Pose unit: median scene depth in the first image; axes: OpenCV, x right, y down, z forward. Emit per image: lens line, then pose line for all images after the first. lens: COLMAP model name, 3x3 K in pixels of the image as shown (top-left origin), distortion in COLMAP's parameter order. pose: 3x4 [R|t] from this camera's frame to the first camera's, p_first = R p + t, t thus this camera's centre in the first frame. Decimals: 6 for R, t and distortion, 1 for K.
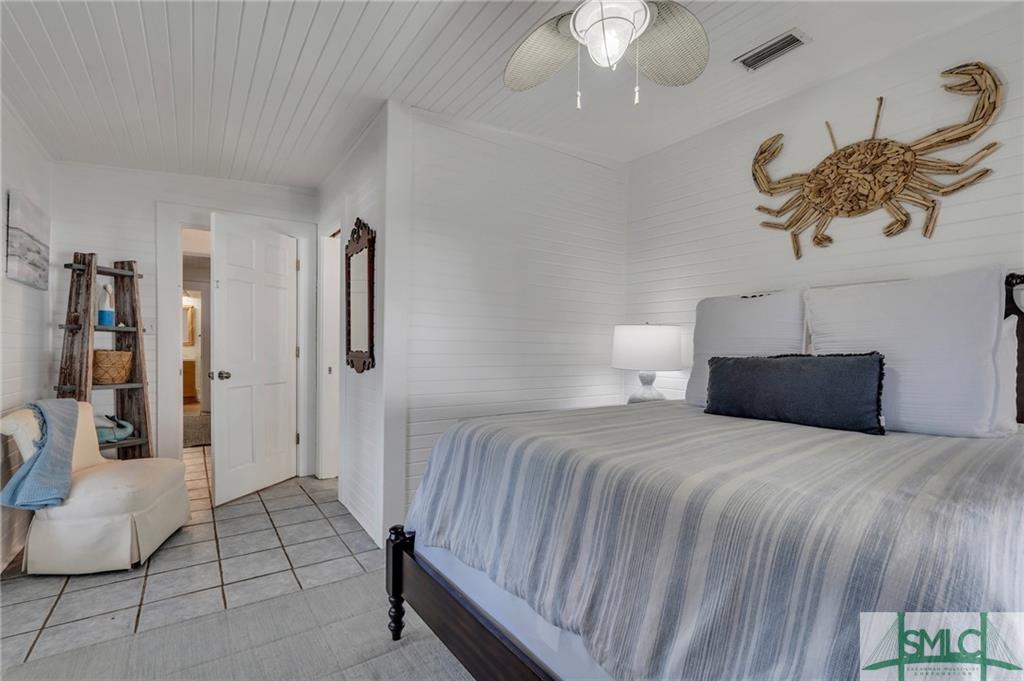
lens RADIAL K [[471.2, 0, 510.4], [0, 471.2, 349.3], [0, 0, 1]] dist [0.001316, 0.000498]
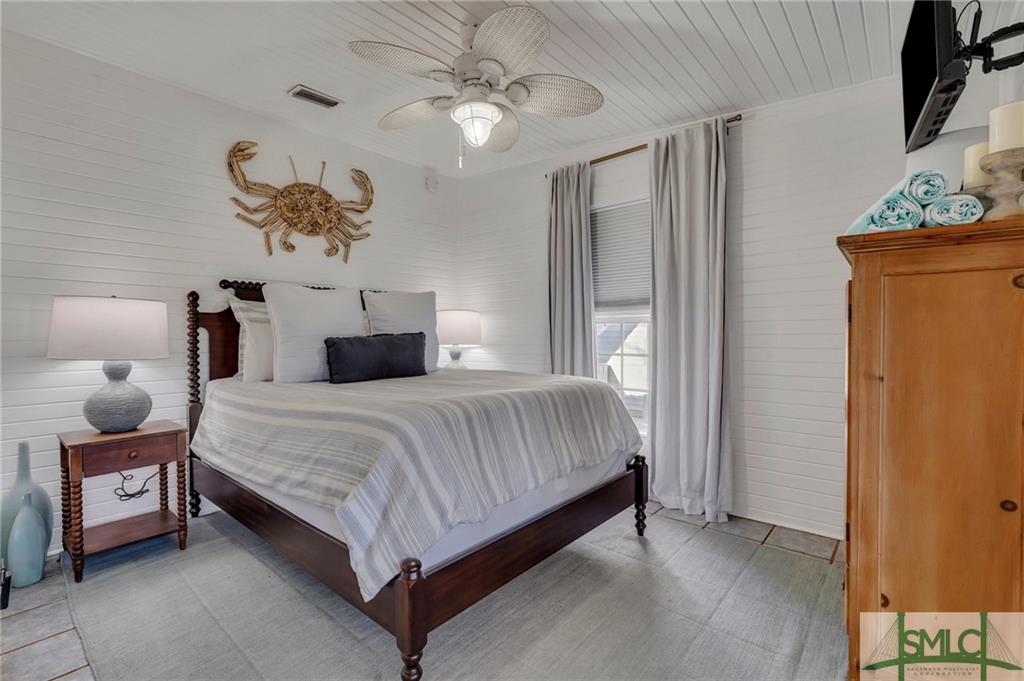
lens RADIAL K [[471.2, 0, 510.3], [0, 471.2, 333.2], [0, 0, 1]] dist [0.001316, 0.000498]
pose [[-0.266786, -0.015334, 0.963634, -0.794213], [0.004546, 0.999842, 0.017169, -0.012532], [-0.963745, 0.008961, -0.266674, 0.803168]]
